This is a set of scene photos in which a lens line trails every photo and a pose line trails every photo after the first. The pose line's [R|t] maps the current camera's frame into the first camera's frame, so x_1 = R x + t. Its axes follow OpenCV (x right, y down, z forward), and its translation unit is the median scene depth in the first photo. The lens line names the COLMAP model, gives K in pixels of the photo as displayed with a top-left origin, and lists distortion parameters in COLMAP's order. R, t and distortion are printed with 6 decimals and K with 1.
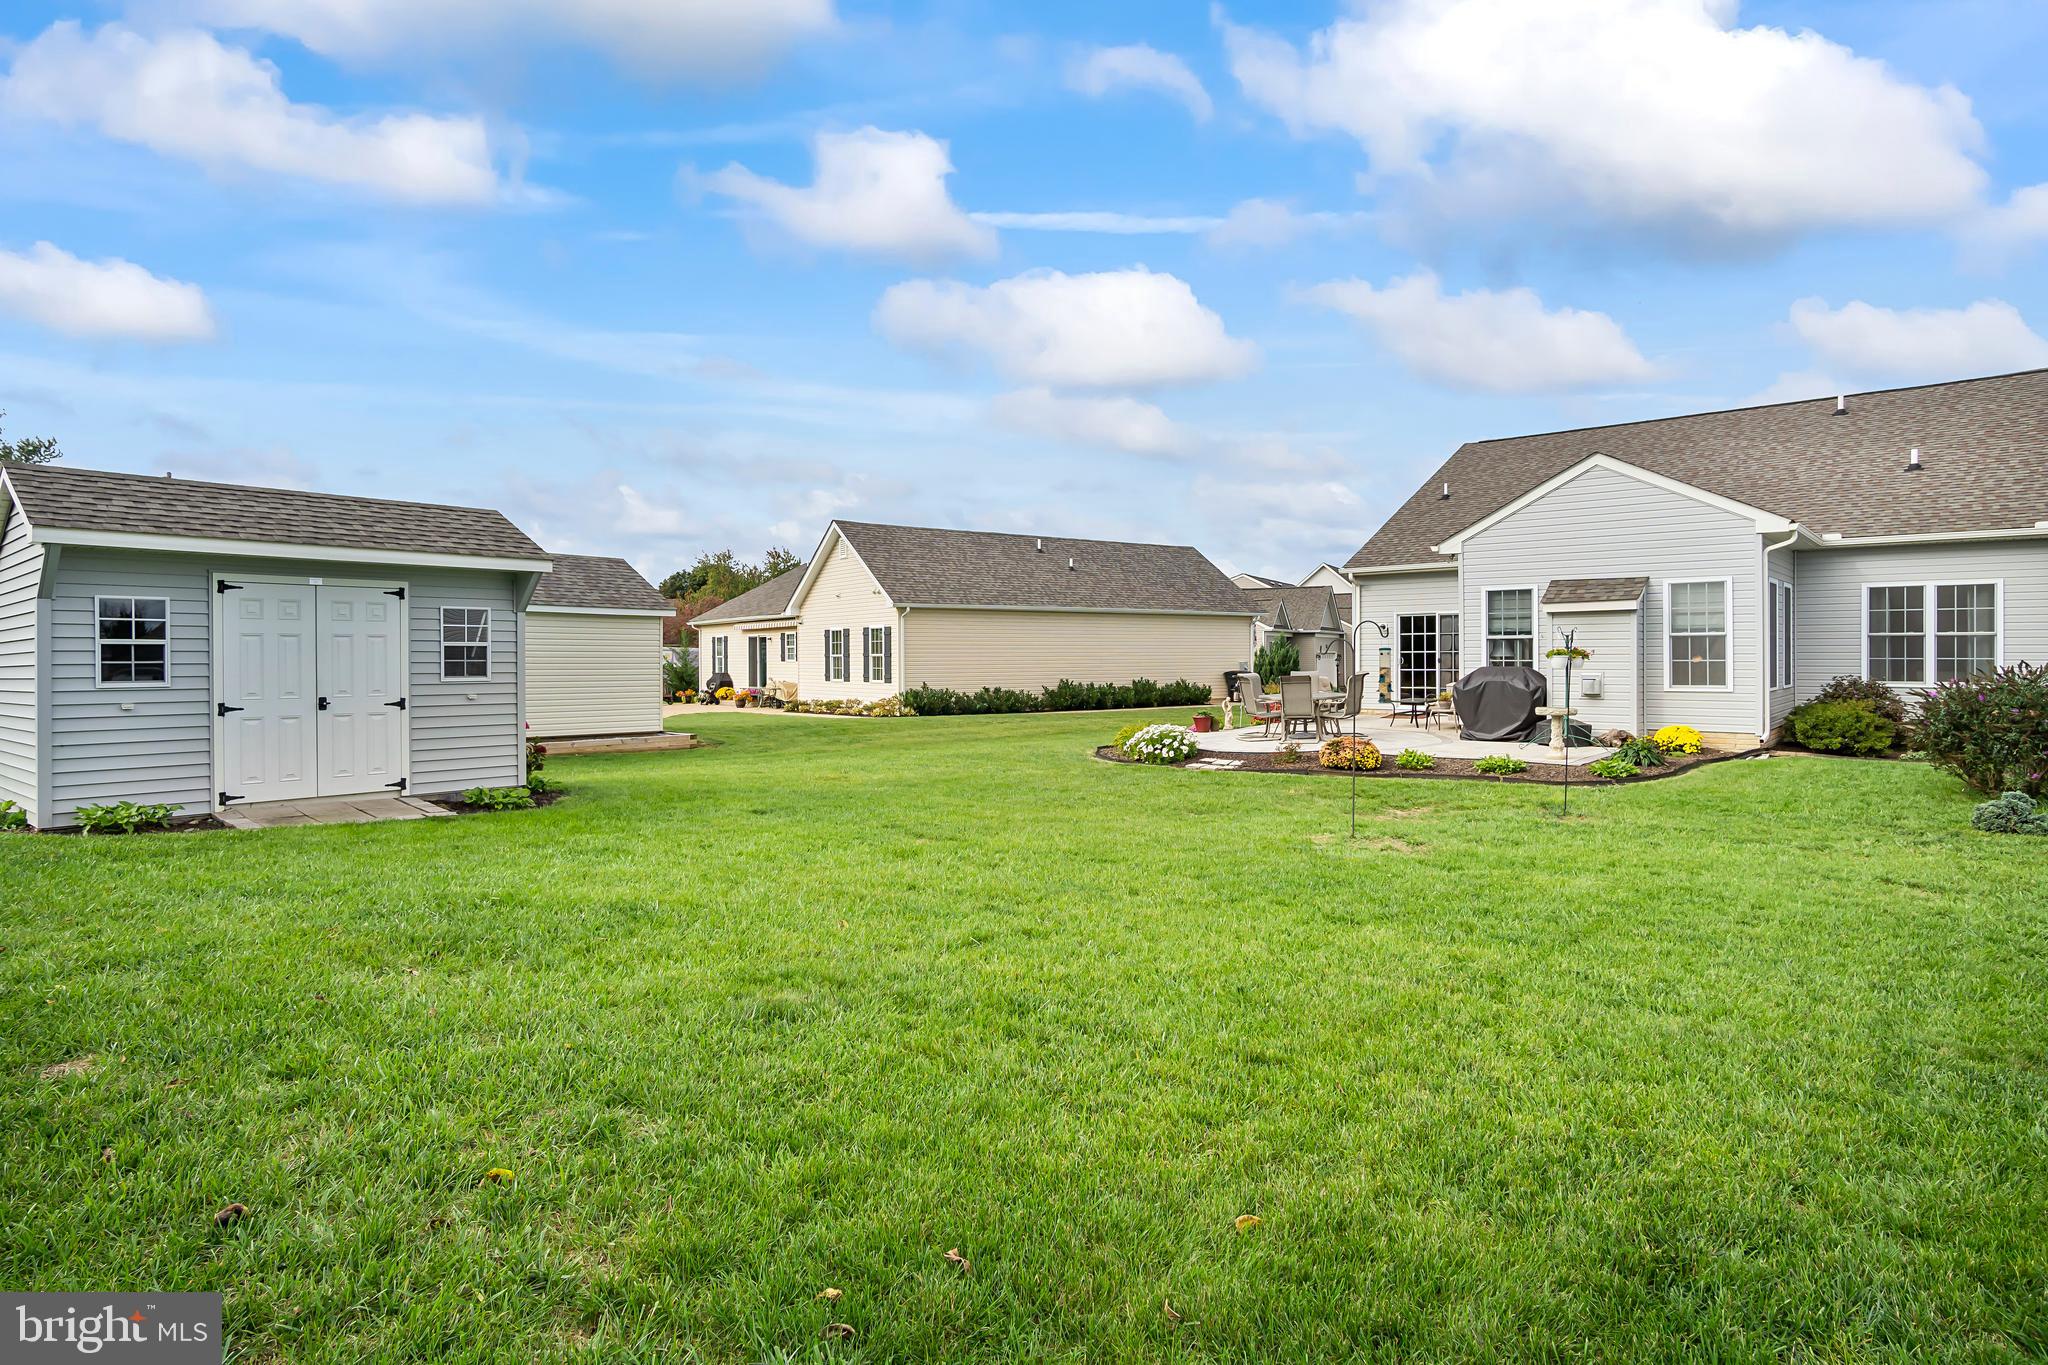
lens RADIAL K [[1101.8, 0, 1001.8], [0, 1101.8, 671.8], [0, 0, 1]] dist [-0.027299, 0.006335]
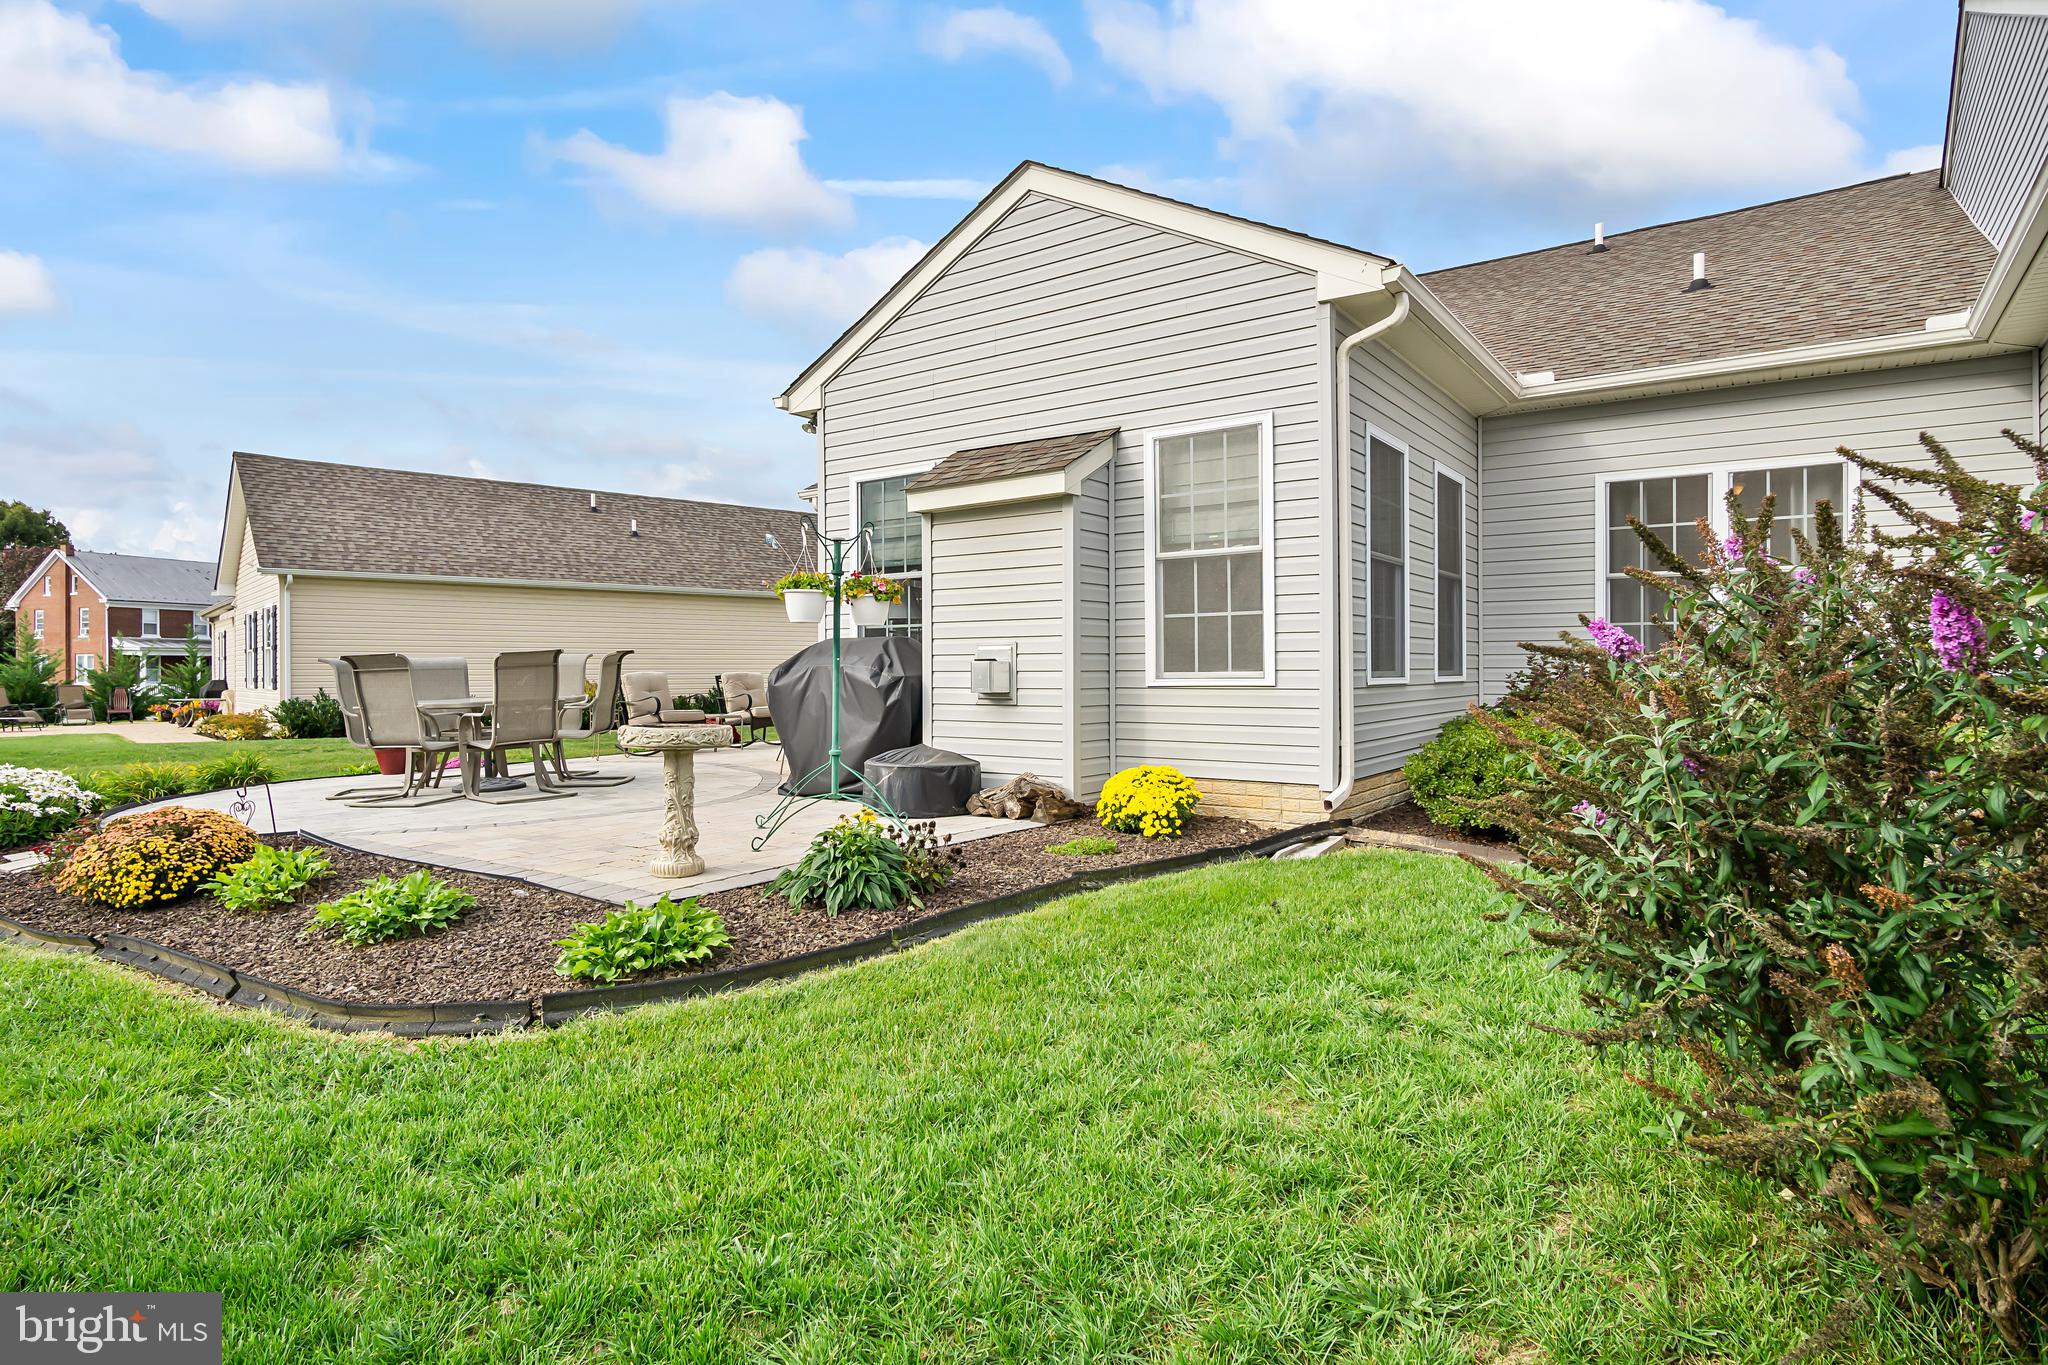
lens RADIAL K [[1101.8, 0, 998.0], [0, 1101.8, 684.3], [0, 0, 1]] dist [-0.027299, 0.006335]
pose [[0.994790, -0.000785, 0.101941, 0.471617], [0.001182, 0.999992, -0.003831, 0.017596], [-0.101937, 0.003931, 0.994783, 0.532450]]
